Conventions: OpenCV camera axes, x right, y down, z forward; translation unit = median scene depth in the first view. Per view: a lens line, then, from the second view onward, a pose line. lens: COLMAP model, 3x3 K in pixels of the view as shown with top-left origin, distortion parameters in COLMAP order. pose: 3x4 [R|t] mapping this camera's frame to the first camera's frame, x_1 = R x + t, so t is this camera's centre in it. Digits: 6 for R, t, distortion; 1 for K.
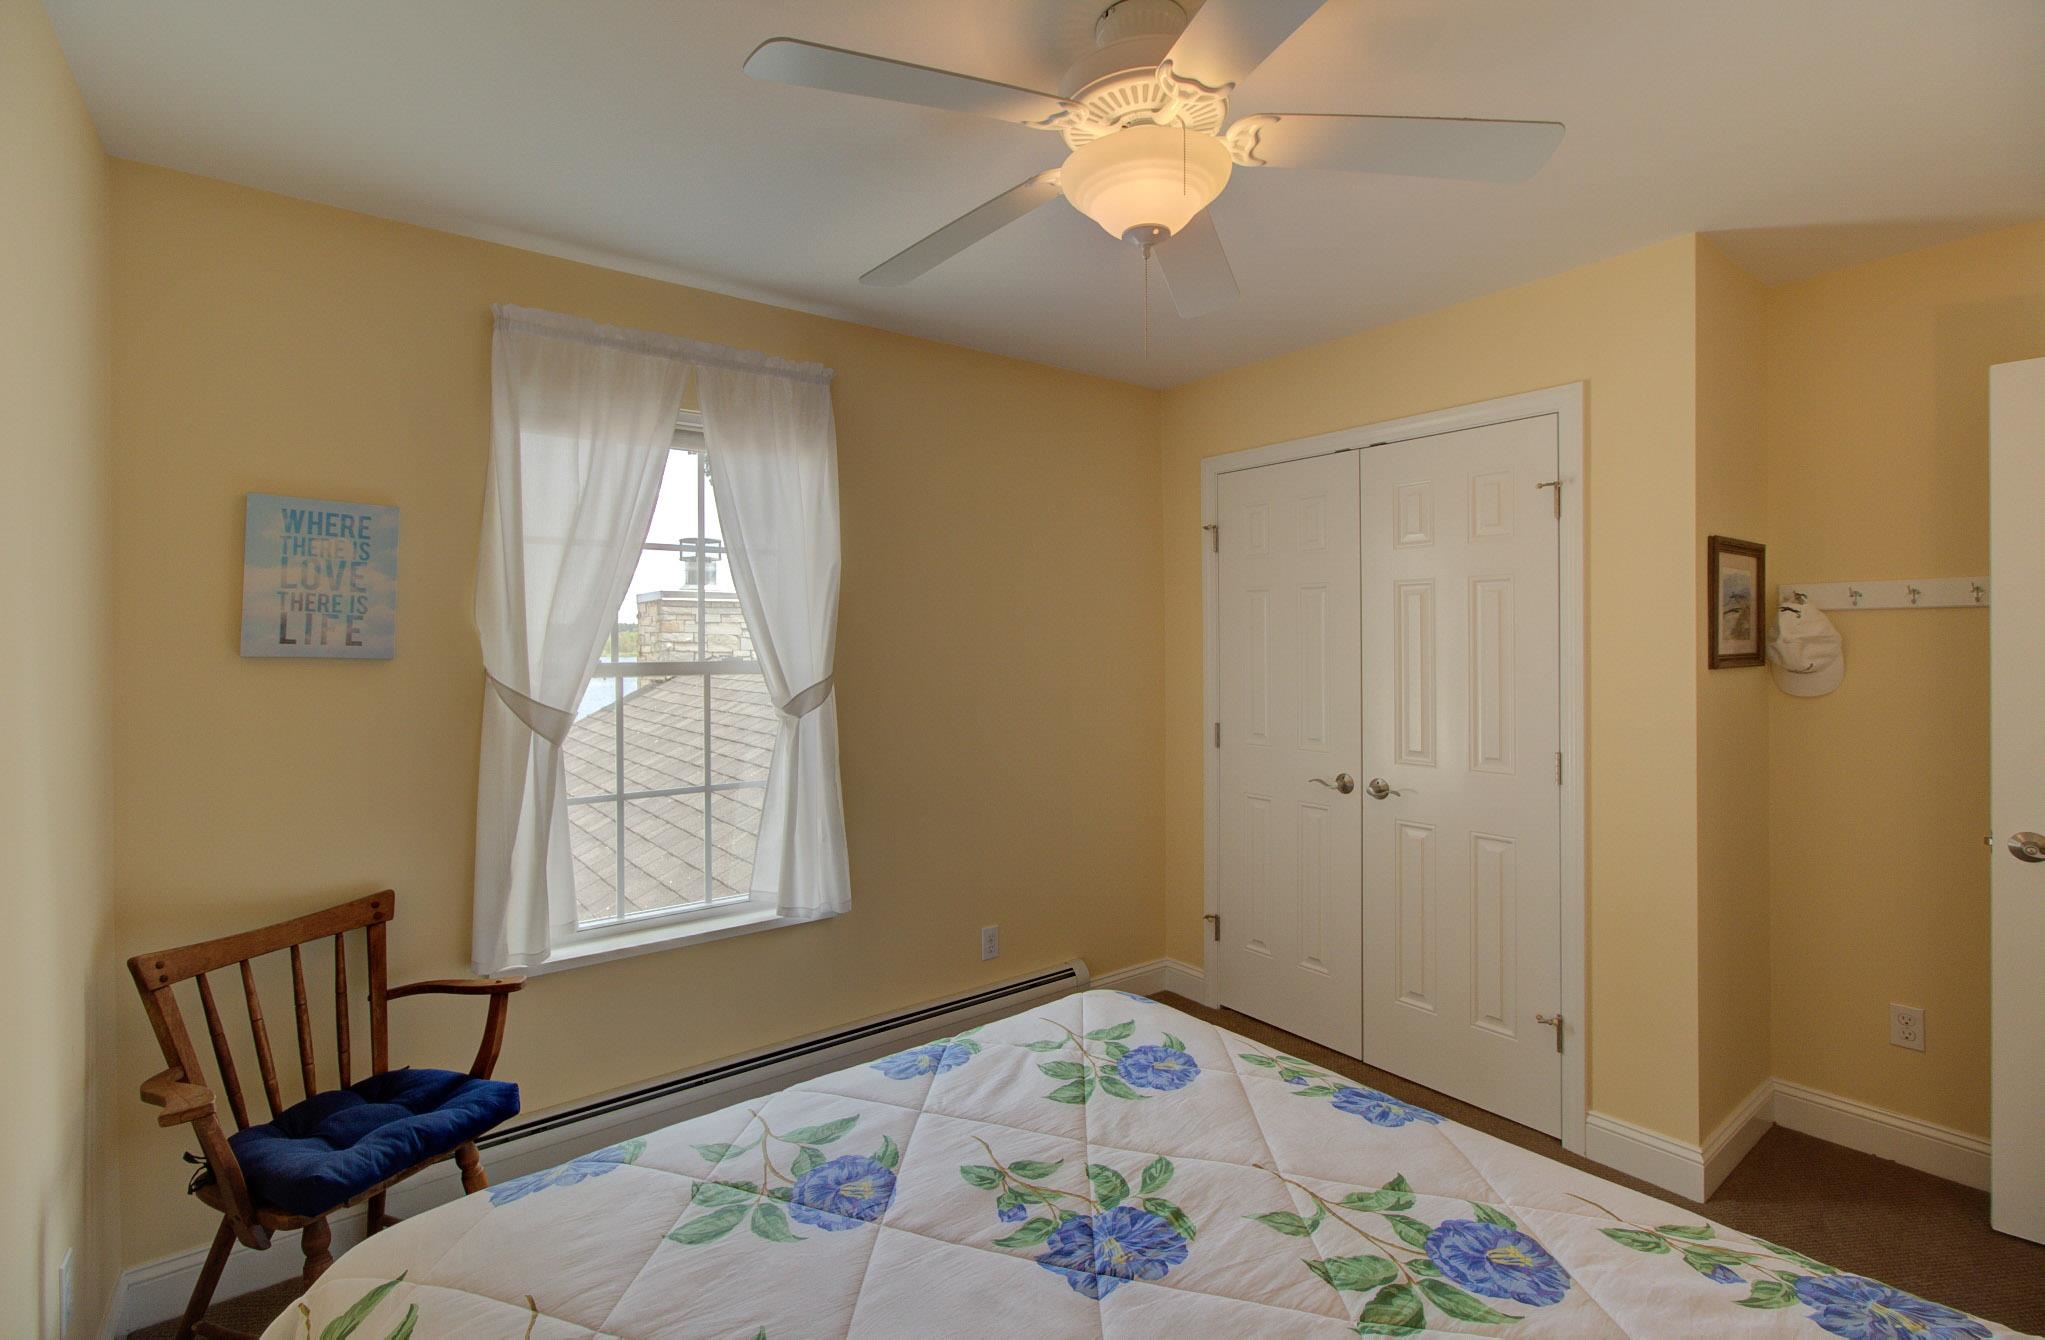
lens RADIAL K [[931.2, 0, 1012.1], [0, 931.2, 655.0], [0, 0, 1]] dist [-0.008225, 0.000139]
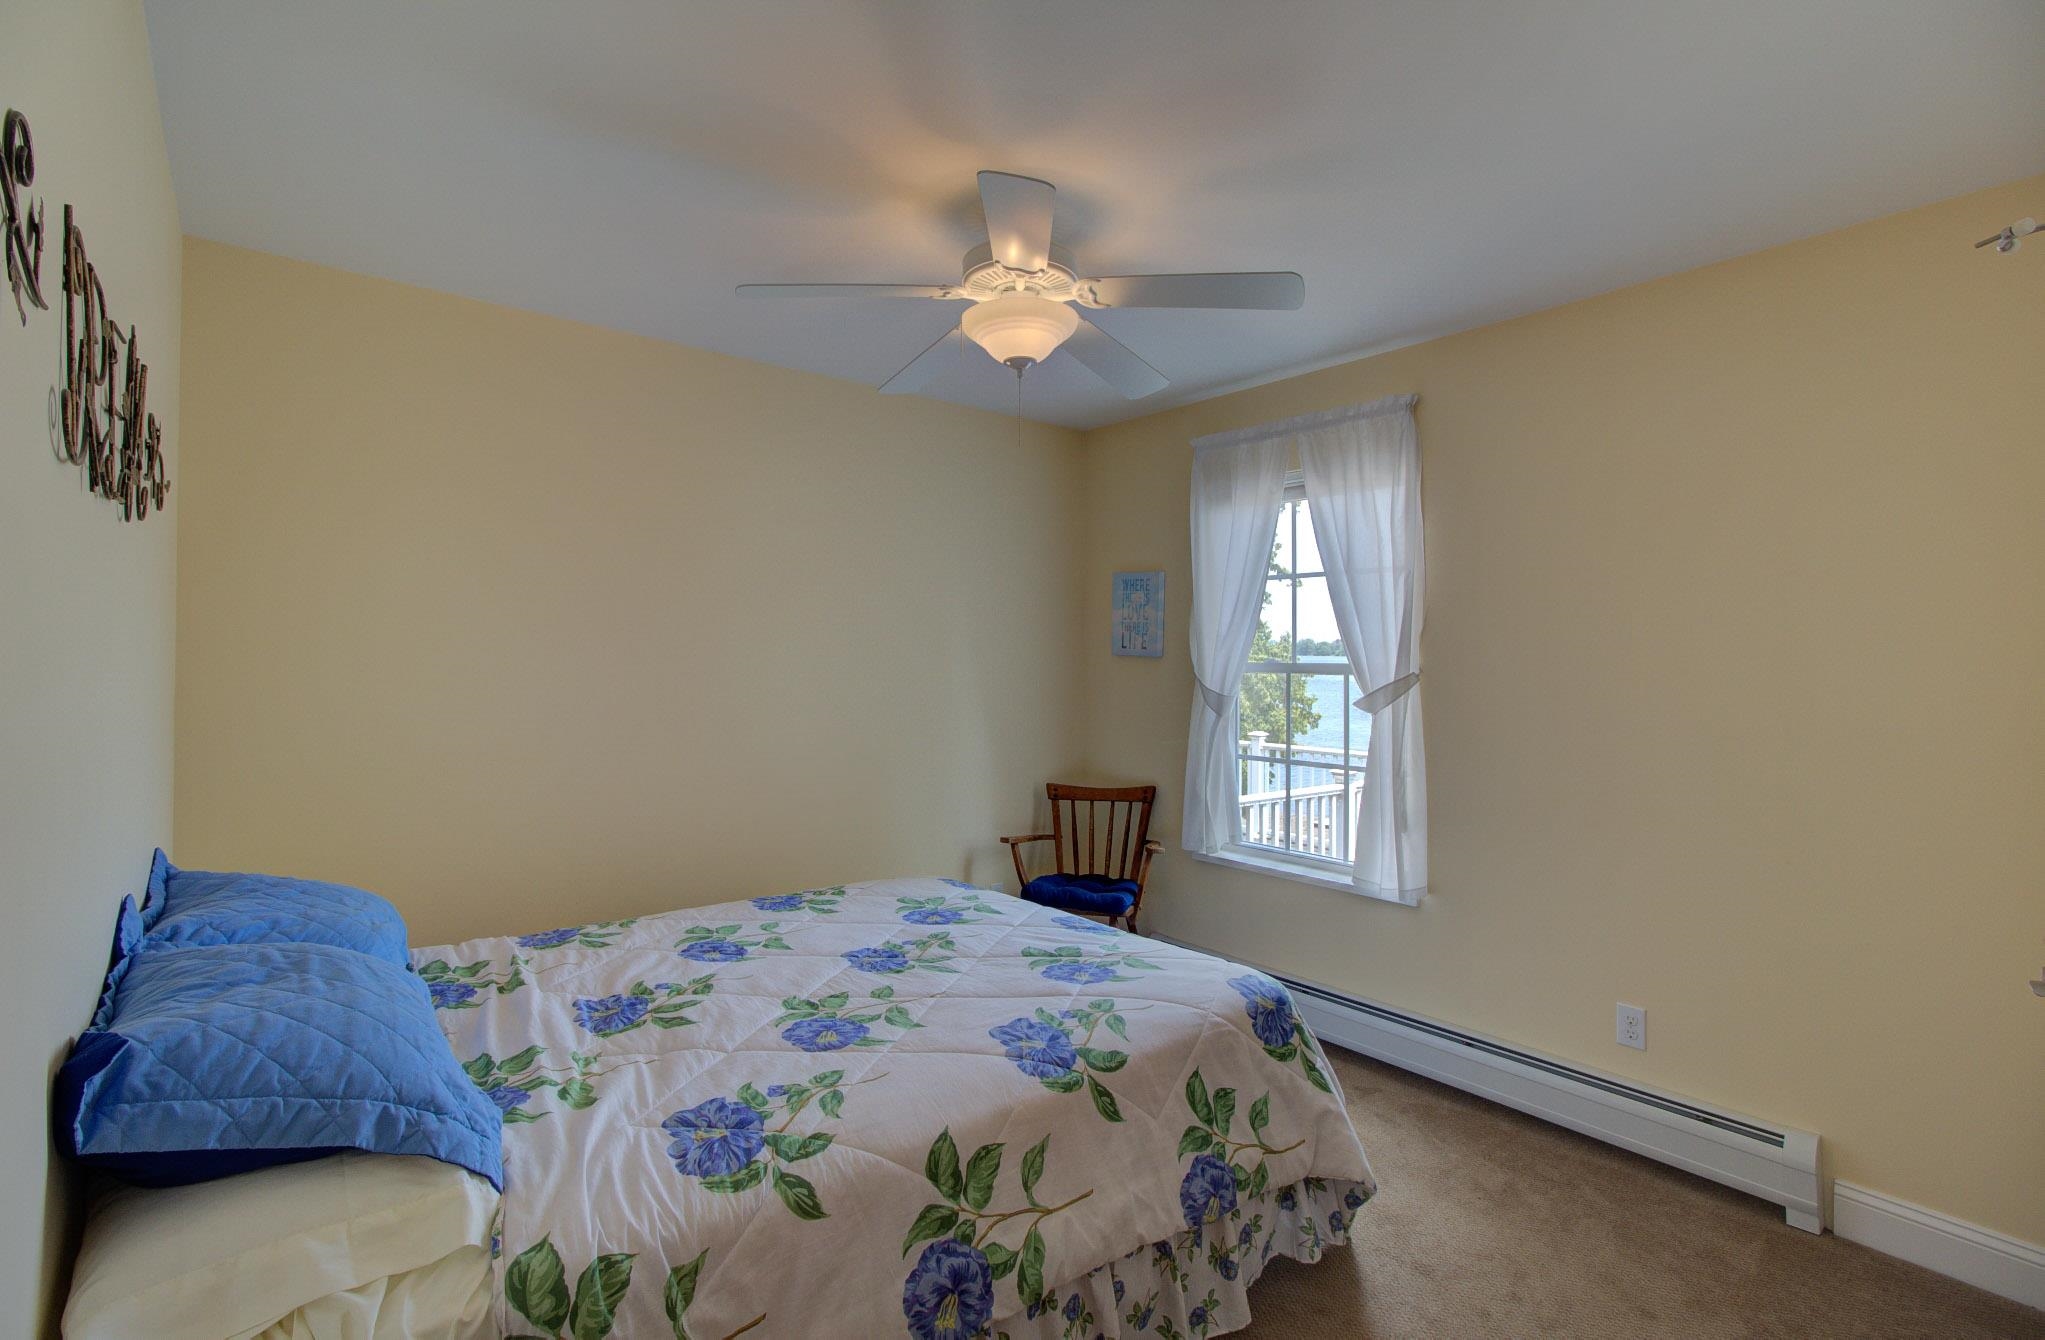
lens RADIAL K [[931.2, 0, 1013.5], [0, 931.2, 658.3], [0, 0, 1]] dist [-0.008225, 0.000139]
pose [[0.043246, 0.008552, -0.999028, 1.120056], [-0.020769, 0.999755, 0.007659, -0.001459], [0.998849, 0.020417, 0.043413, 0.656053]]
